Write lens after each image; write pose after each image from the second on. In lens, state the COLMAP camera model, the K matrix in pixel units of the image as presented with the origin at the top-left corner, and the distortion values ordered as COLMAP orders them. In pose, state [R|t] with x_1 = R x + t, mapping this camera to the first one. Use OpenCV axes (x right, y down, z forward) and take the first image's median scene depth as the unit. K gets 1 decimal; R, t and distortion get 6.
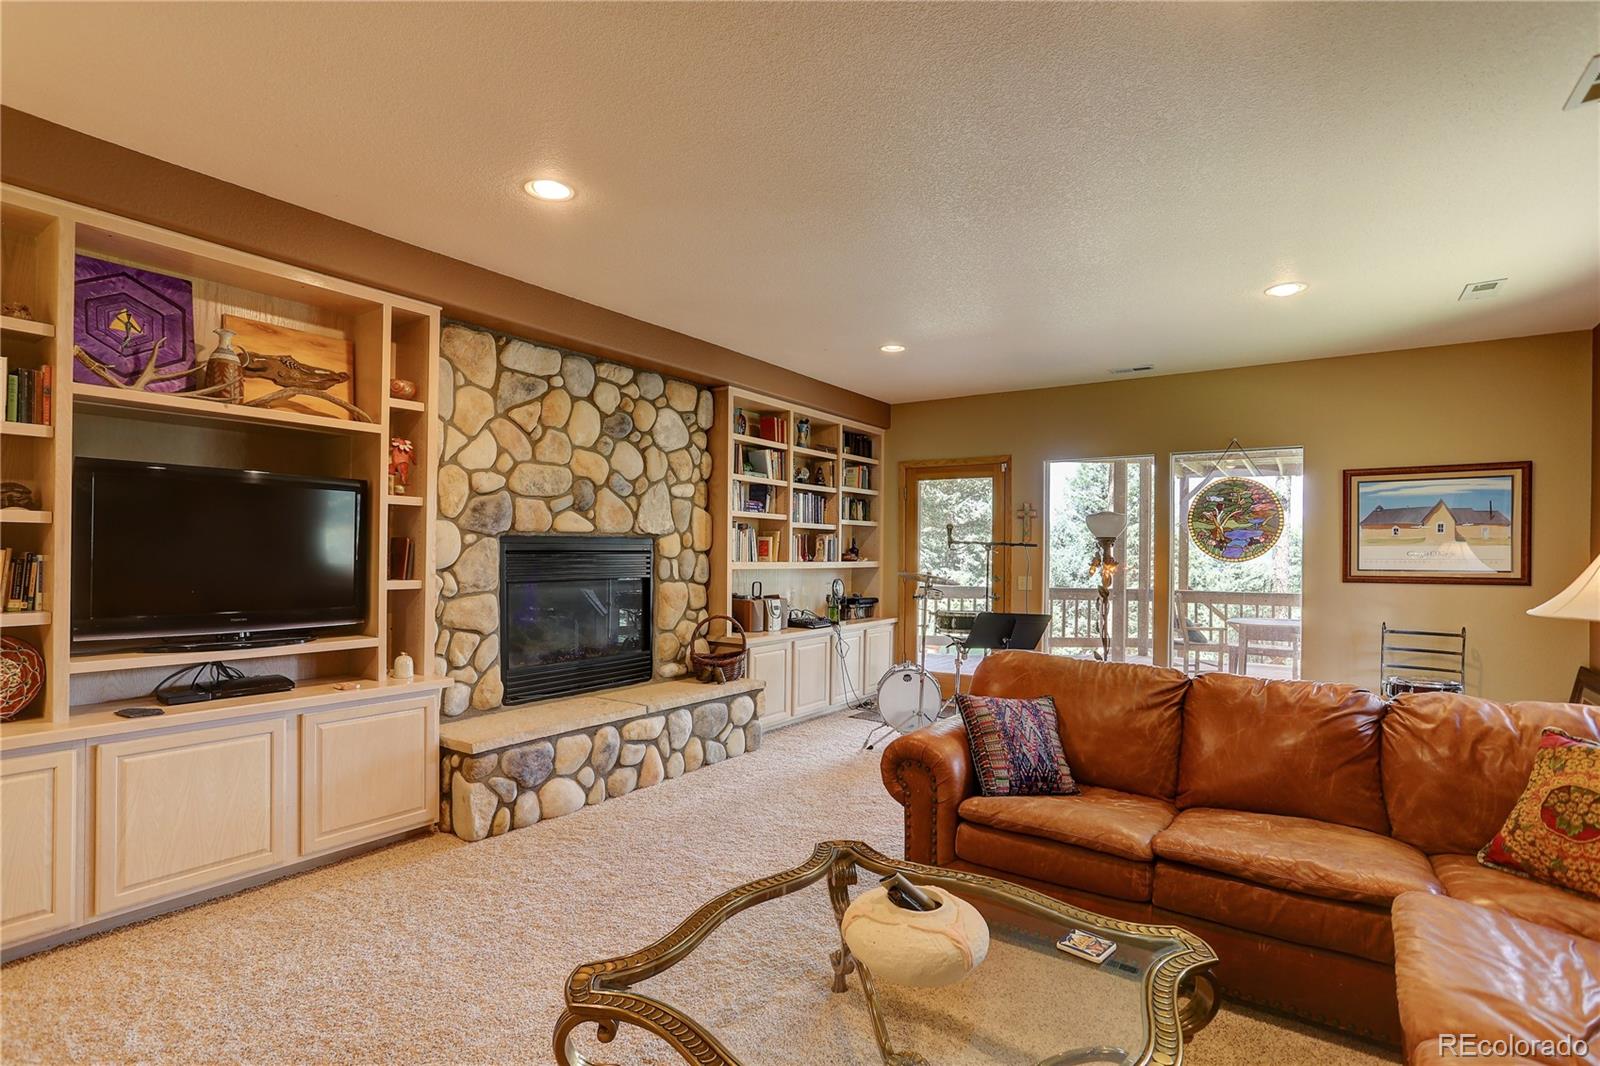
lens RADIAL K [[775.4, 0, 796.7], [0, 775.4, 554.2], [0, 0, 1]] dist [-0.028315, 0.005398]
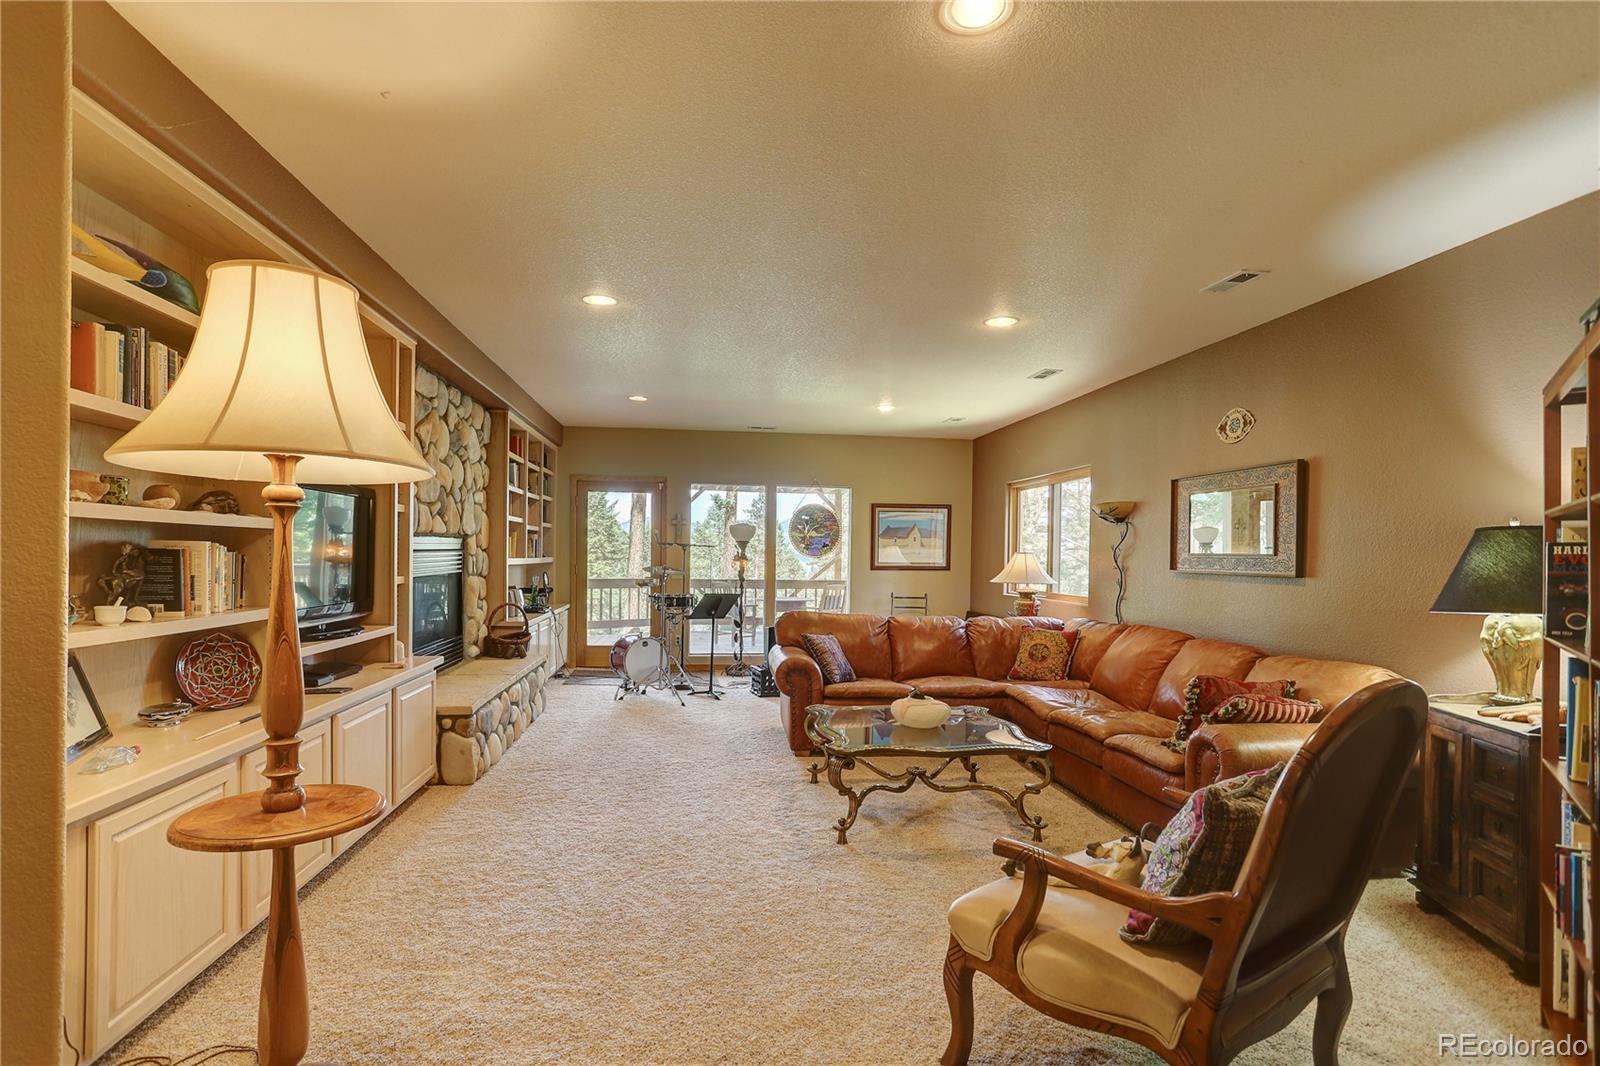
lens RADIAL K [[775.4, 0, 794.9], [0, 775.4, 543.2], [0, 0, 1]] dist [-0.028315, 0.005398]
pose [[0.749073, 0.010935, 0.662398, -0.577283], [-0.007803, 0.999940, -0.007684, -0.008294], [-0.662442, 0.000587, 0.749113, -0.191107]]
